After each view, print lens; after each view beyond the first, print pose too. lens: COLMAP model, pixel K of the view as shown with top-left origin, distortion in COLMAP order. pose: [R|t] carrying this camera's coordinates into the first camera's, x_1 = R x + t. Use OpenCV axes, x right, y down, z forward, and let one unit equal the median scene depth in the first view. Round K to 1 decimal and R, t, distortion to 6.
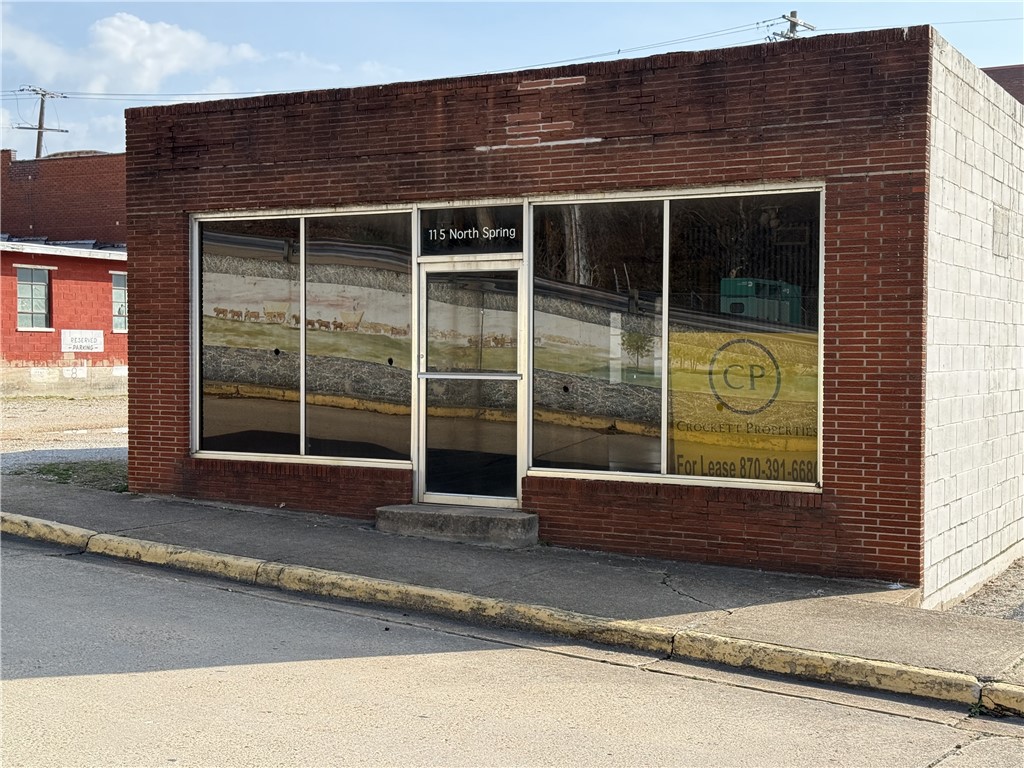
lens RADIAL K [[1435.0, 0, 511.0], [0, 1435.0, 381.9], [0, 0, 1]] dist [0.187725, 0.000000]
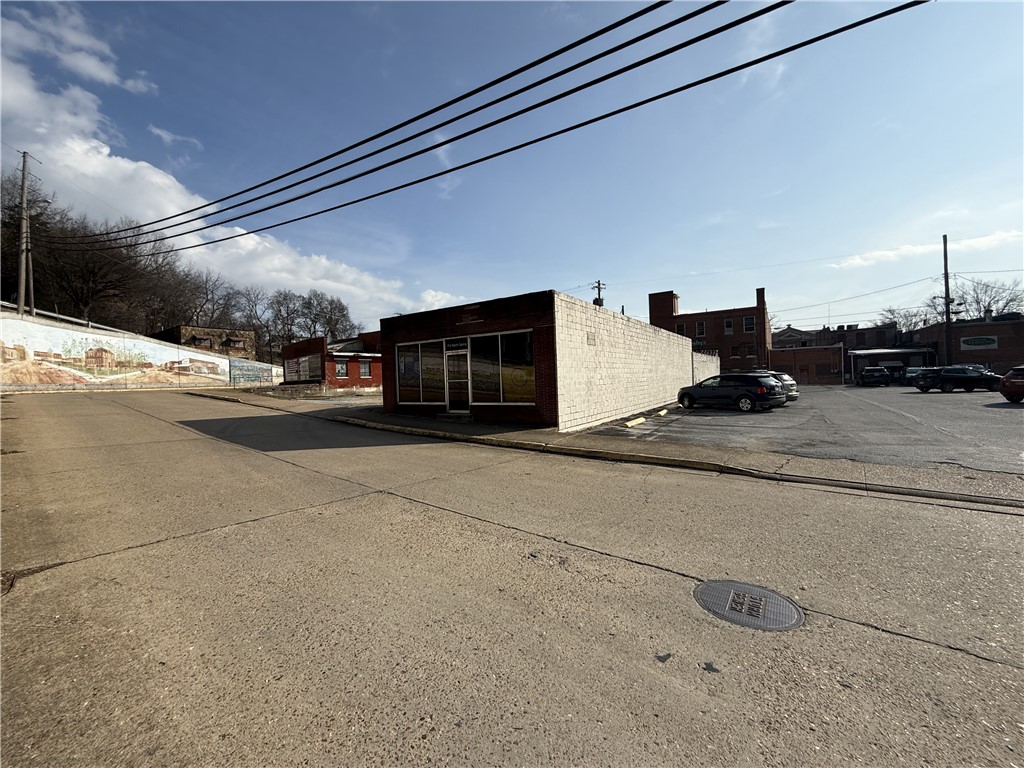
lens RADIAL K [[408.1, 0, 513.6], [0, 408.1, 387.1], [0, 0, 1]] dist [0.001432, 0.000109]
pose [[0.996323, -0.044699, -0.073095, 0.213199], [0.044929, 0.998989, 0.001509, 0.020118], [0.072953, -0.004787, 0.997324, -0.127746]]
